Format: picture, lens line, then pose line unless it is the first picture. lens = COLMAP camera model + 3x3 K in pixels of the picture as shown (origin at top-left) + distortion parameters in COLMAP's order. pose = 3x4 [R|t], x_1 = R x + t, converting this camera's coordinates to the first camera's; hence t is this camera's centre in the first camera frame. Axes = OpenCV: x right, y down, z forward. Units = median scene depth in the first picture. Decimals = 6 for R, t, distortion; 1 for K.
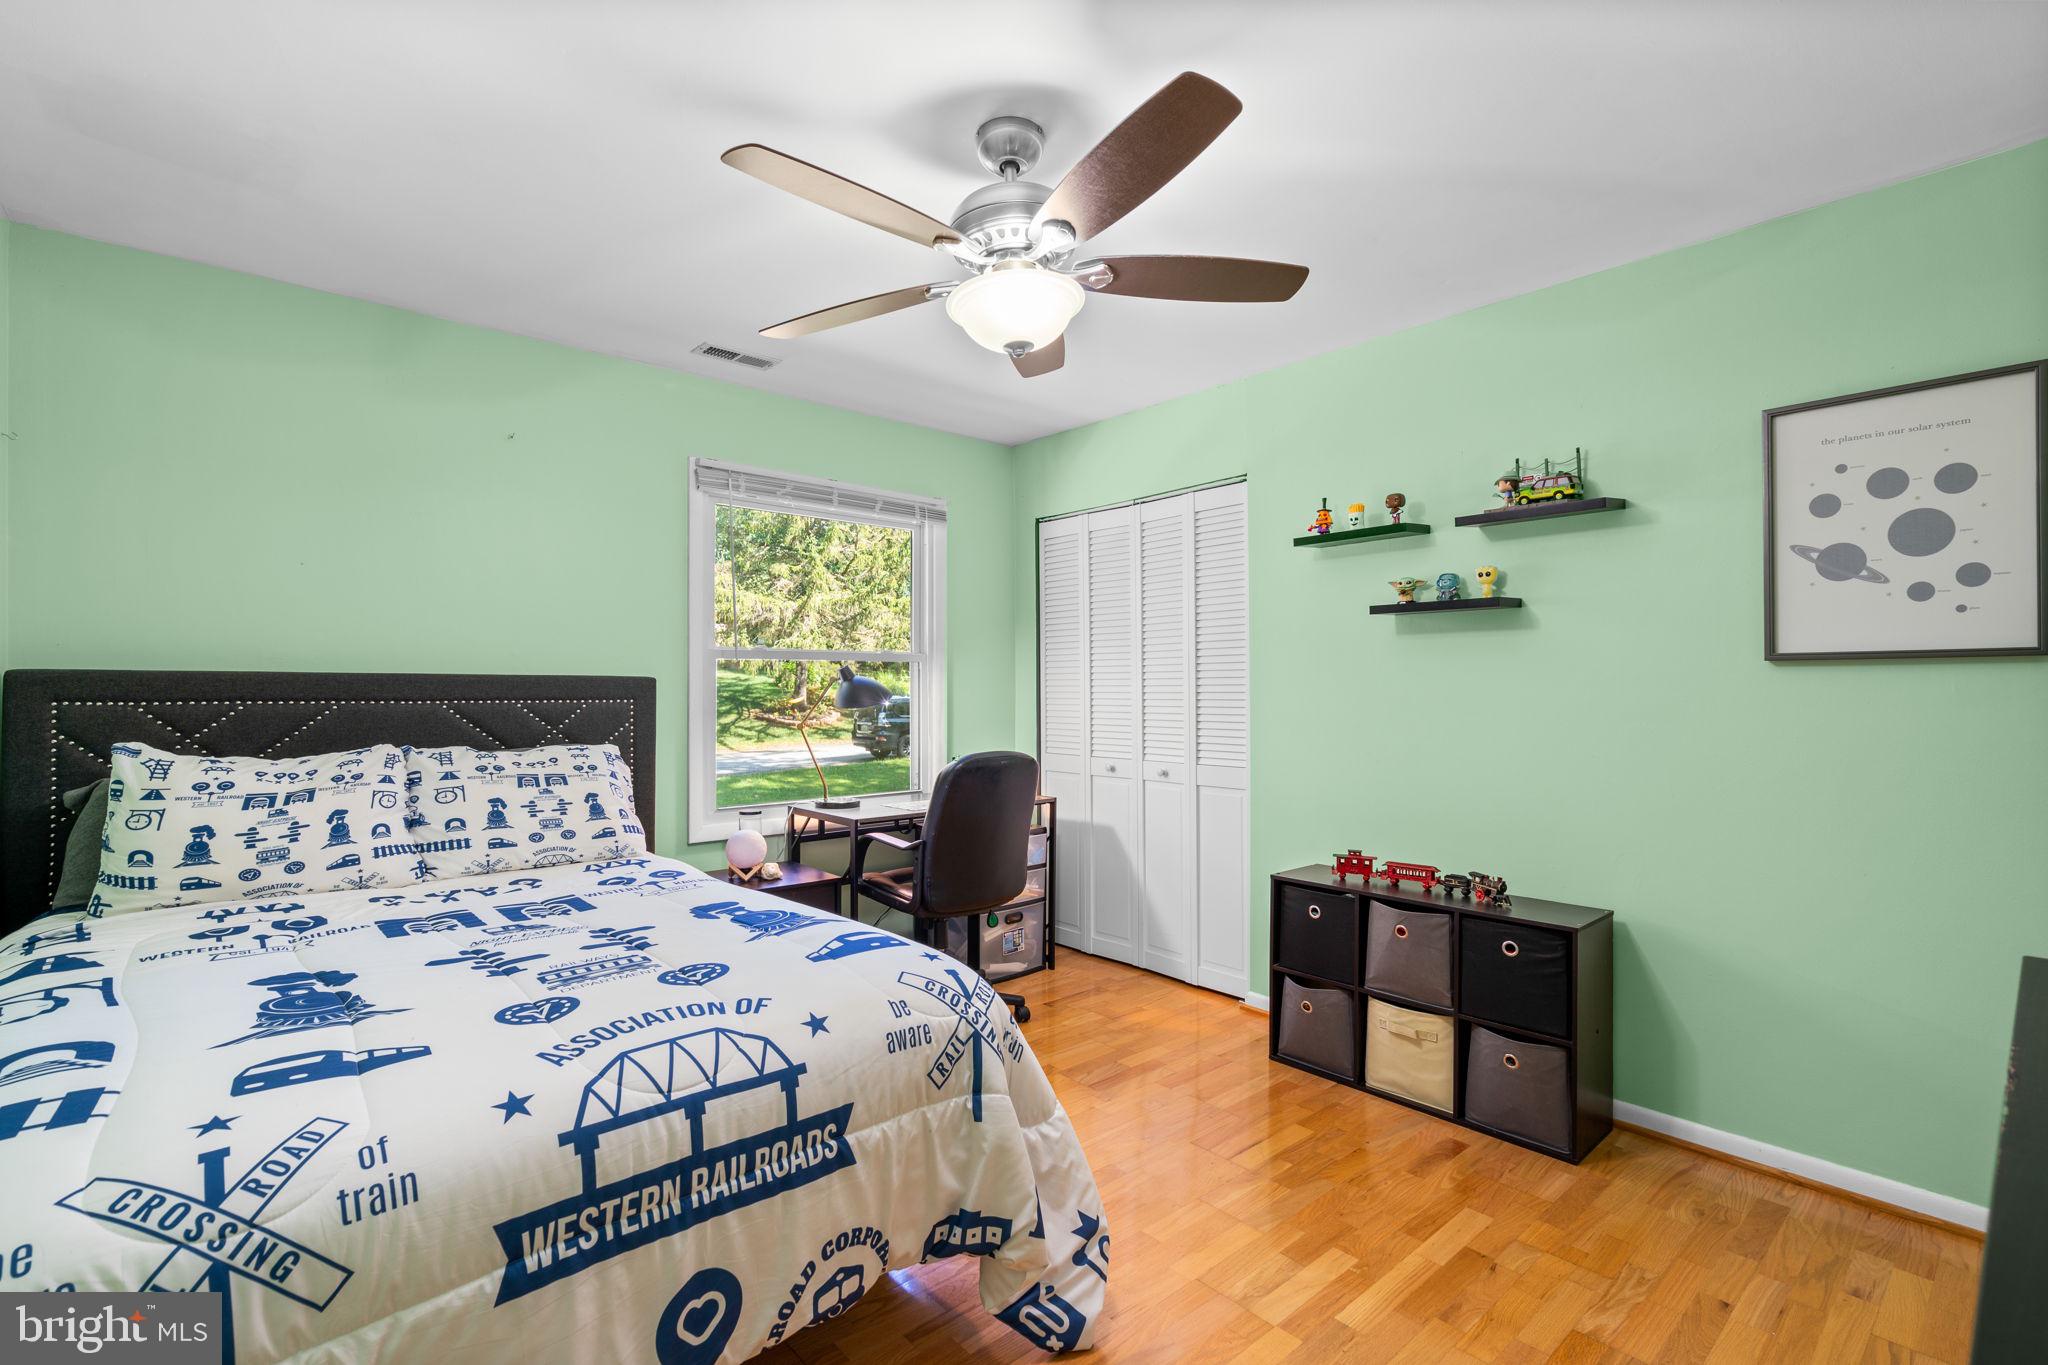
lens RADIAL K [[926.5, 0, 1011.1], [0, 926.5, 683.2], [0, 0, 1]] dist [-0.000916, 0.001170]
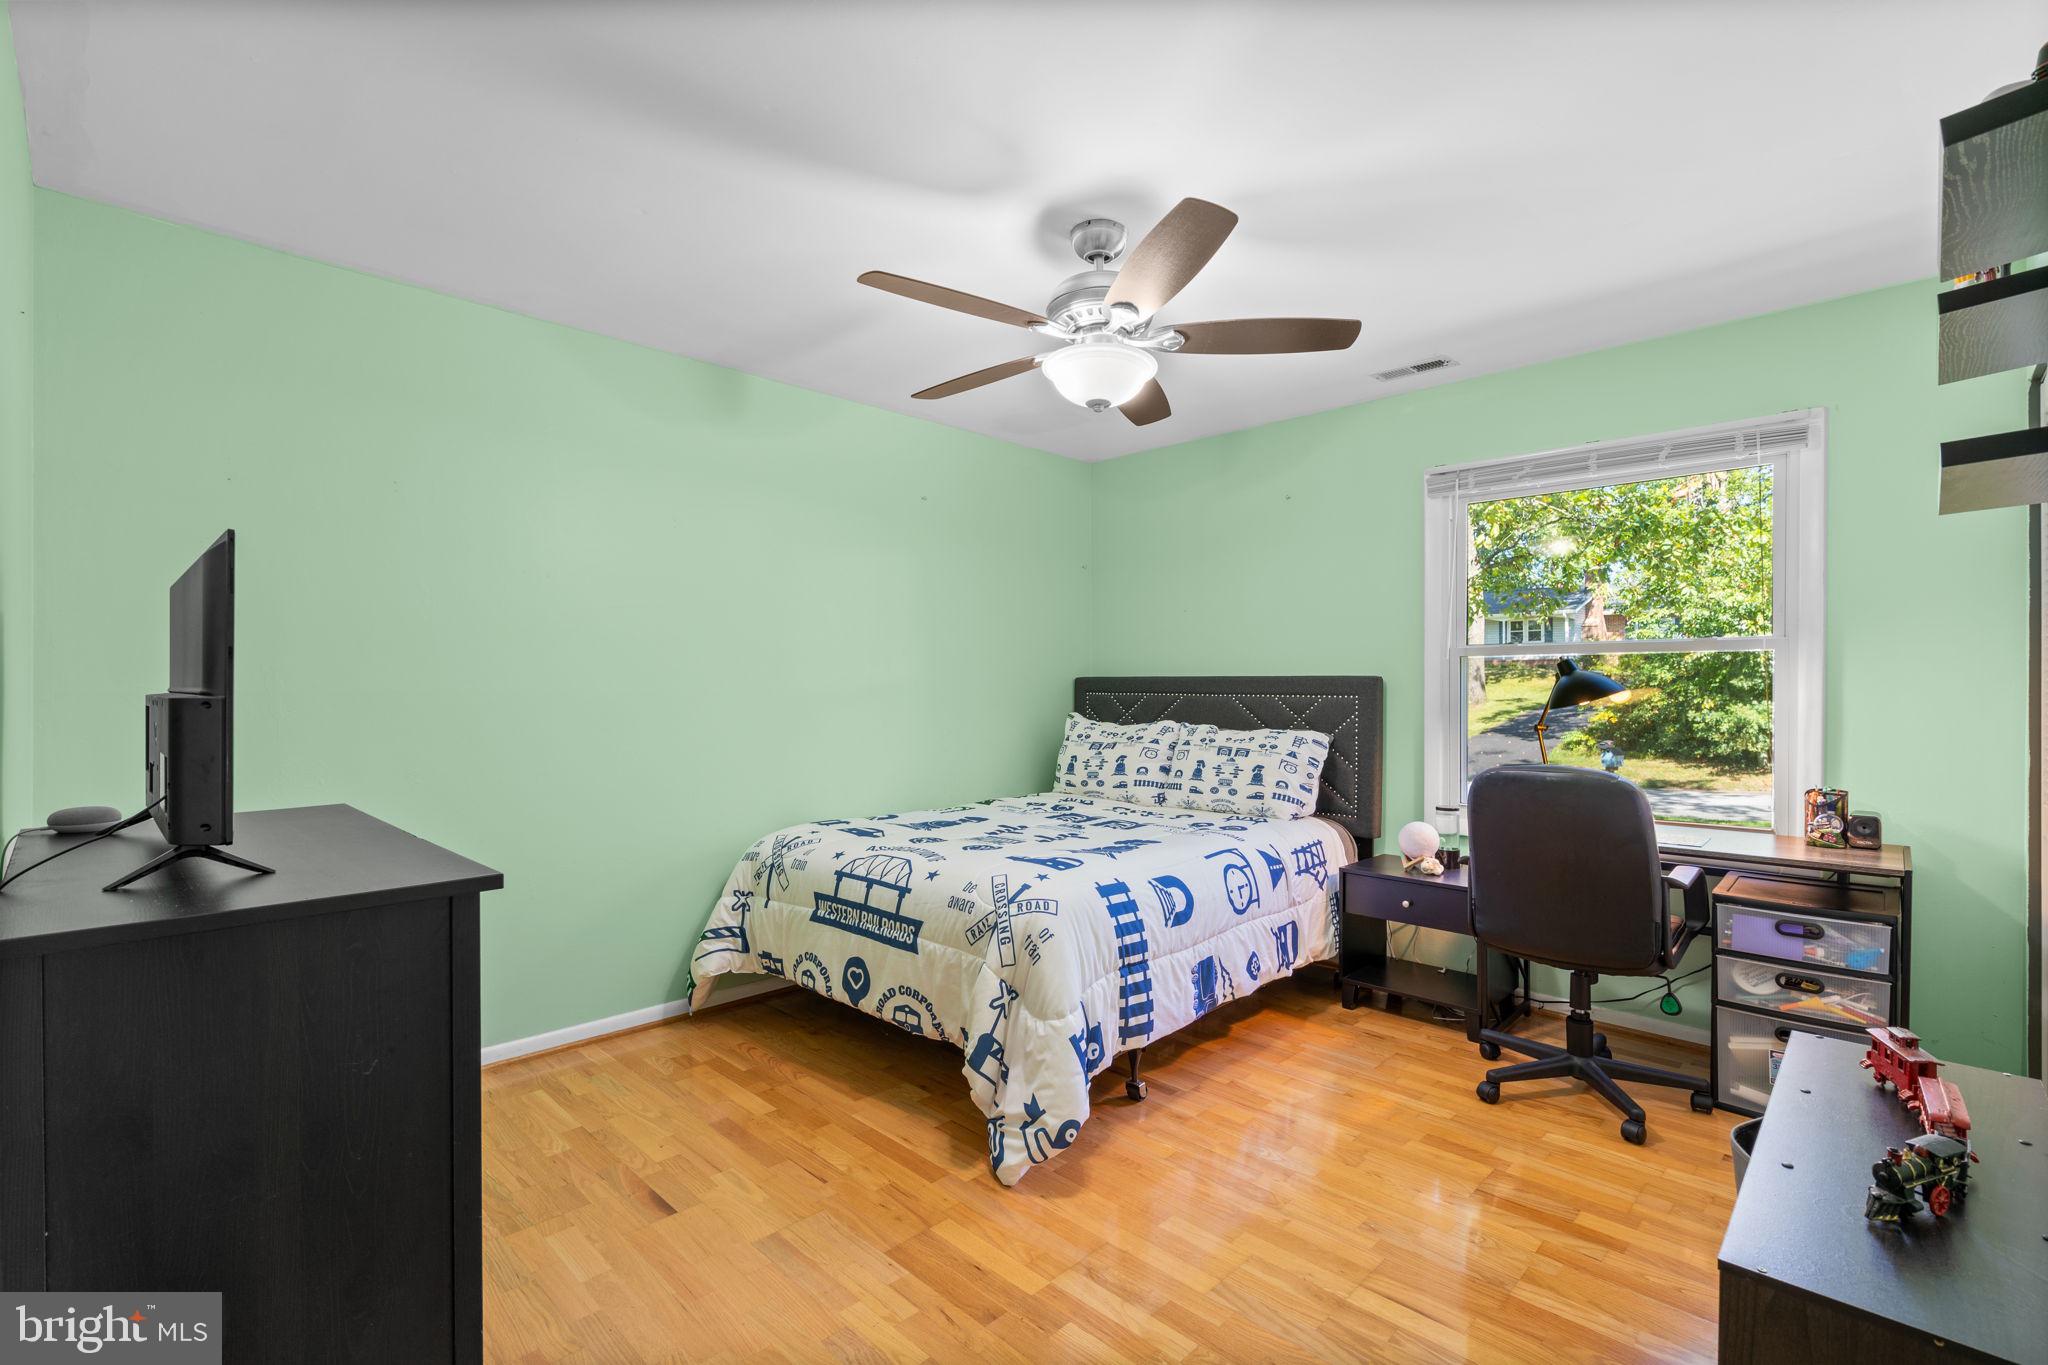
lens RADIAL K [[926.5, 0, 1010.9], [0, 926.5, 688.0], [0, 0, 1]] dist [-0.000916, 0.001170]
pose [[0.078369, 0.001066, -0.996924, 1.416425], [0.004036, 0.999991, 0.001387, 0.008689], [0.996916, -0.004132, 0.078364, 0.919862]]
